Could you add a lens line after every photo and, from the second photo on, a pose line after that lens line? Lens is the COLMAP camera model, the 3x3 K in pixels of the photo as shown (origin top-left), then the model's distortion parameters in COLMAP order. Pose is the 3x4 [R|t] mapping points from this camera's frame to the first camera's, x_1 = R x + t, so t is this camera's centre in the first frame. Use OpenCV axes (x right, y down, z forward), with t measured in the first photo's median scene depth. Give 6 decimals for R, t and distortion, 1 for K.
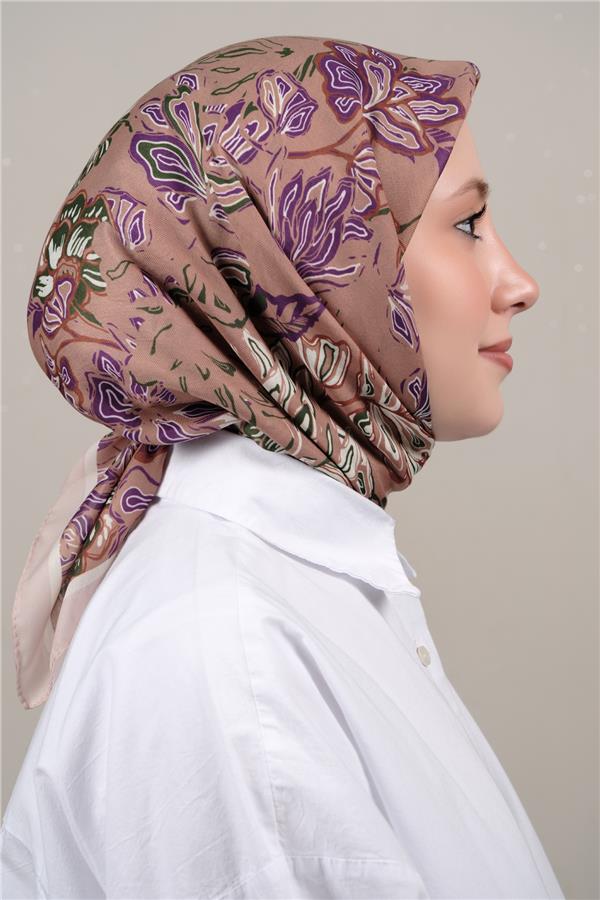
lens RADIAL K [[1659.1, 0, 299.5], [0, 1659.1, 451.6], [0, 0, 1]] dist [-0.016258, 0.000000]
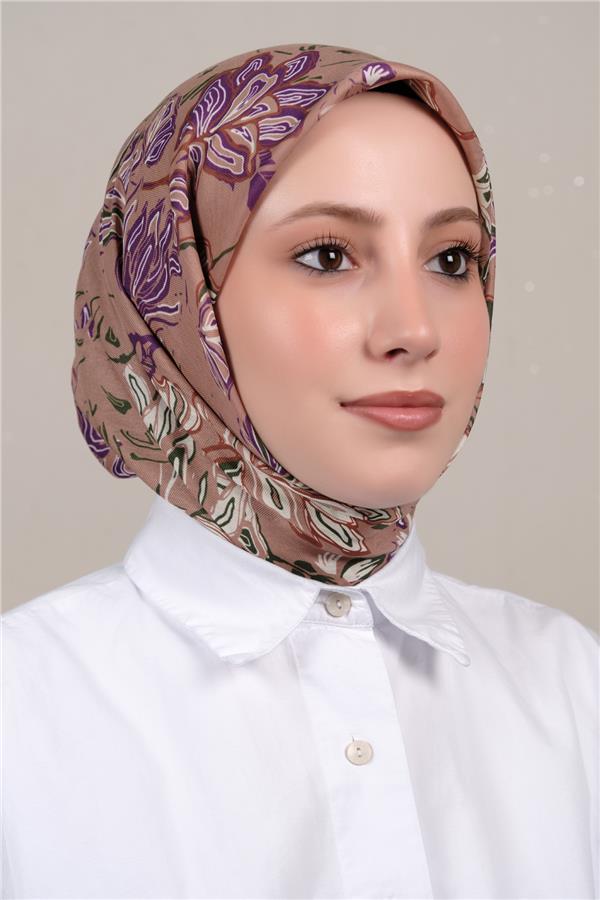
lens RADIAL K [[2436.9, 0, 299.5], [0, 2436.9, 450.7], [0, 0, 1]] dist [-0.388162, 0.000000]
pose [[0.494481, 0.089816, -0.864536, 1.245815], [-0.067403, 0.995614, 0.064881, -0.122773], [0.866571, 0.026190, 0.498366, 0.384356]]
